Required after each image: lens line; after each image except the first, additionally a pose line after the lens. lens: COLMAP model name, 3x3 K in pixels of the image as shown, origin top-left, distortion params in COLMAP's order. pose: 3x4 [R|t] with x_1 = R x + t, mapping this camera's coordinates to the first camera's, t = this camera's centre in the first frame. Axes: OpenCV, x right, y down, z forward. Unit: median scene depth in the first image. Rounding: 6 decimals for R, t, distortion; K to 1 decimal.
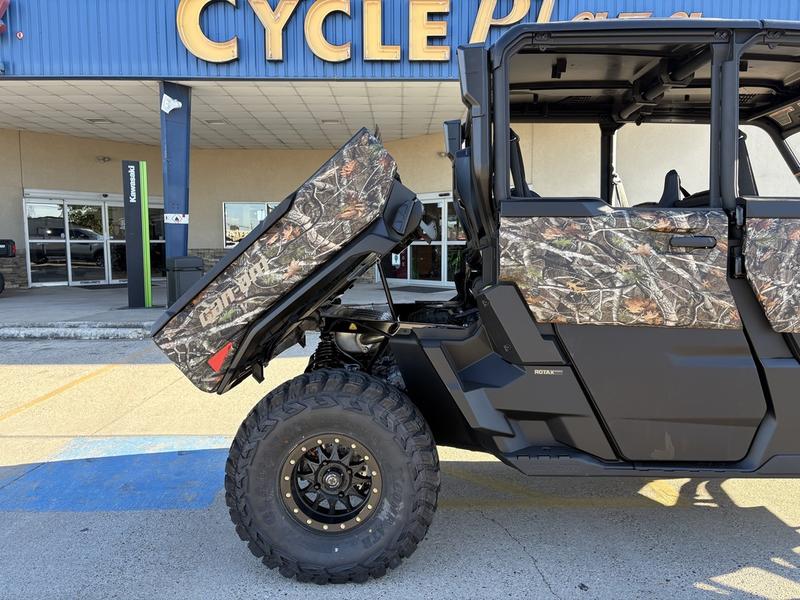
lens RADIAL K [[604.2, 0, 400.0], [0, 604.2, 300.0], [0, 0, 1]] dist [0.069620, -0.081796]
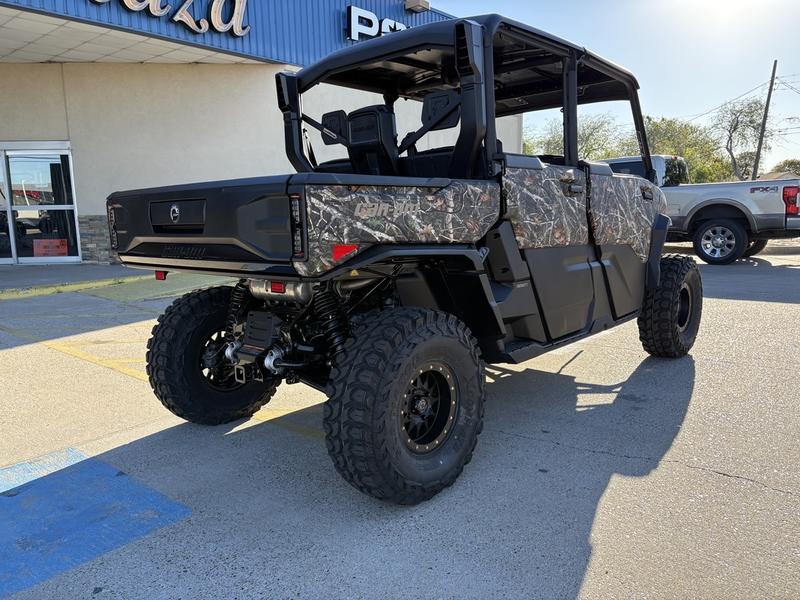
lens RADIAL K [[604.2, 0, 400.0], [0, 604.2, 300.0], [0, 0, 1]] dist [0.069620, -0.081796]
pose [[0.651445, -0.124038, 0.748488, -0.949015], [0.088145, 0.992238, 0.087716, 0.008757], [-0.753558, 0.008833, 0.657322, 0.318545]]
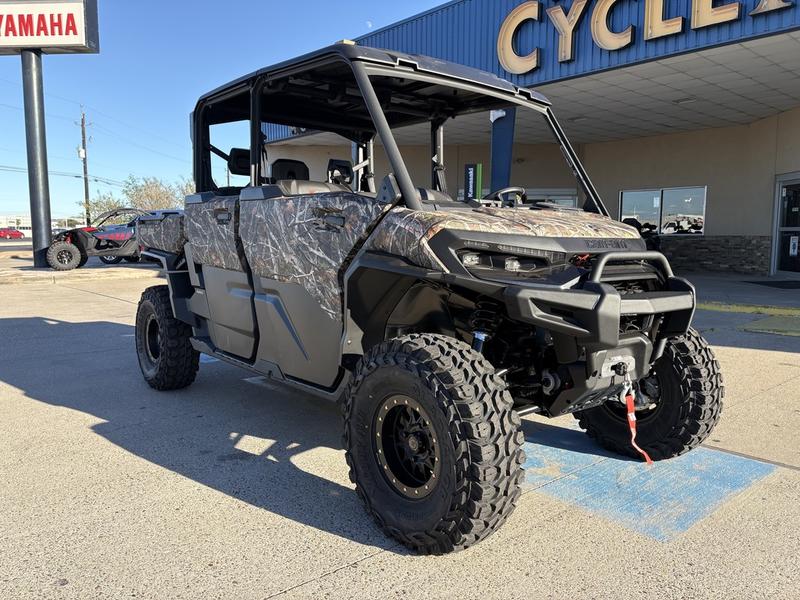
lens RADIAL K [[604.2, 0, 400.0], [0, 604.2, 300.0], [0, 0, 1]] dist [0.069620, -0.081796]
pose [[0.656943, 0.088424, -0.748737, 1.929540], [-0.077122, 0.995771, 0.049931, 0.008795], [0.749985, 0.024942, 0.660984, 0.275129]]
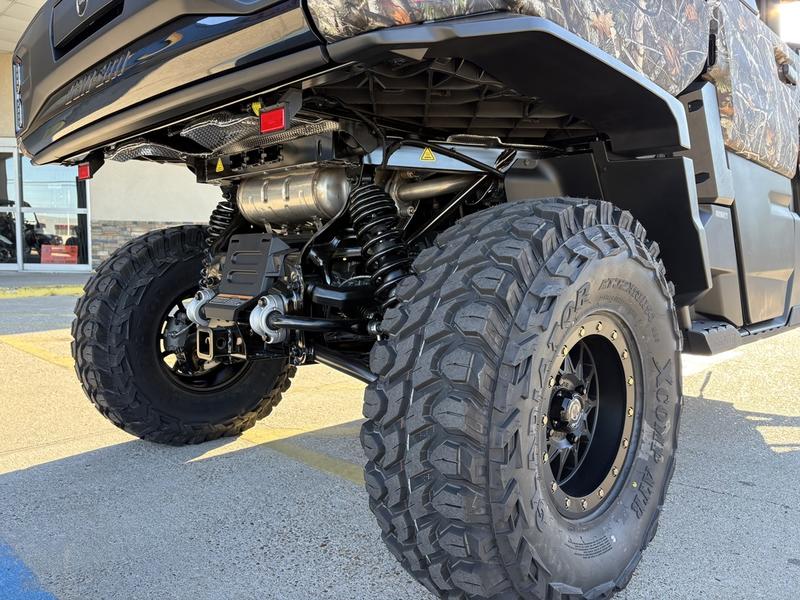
lens RADIAL K [[604.2, 0, 400.0], [0, 604.2, 300.0], [0, 0, 1]] dist [0.069620, -0.081796]
pose [[0.687098, -0.045378, 0.725146, -0.585383], [0.052106, 0.998555, 0.013116, 0.193917], [-0.724693, 0.028772, 0.688470, 0.769534]]
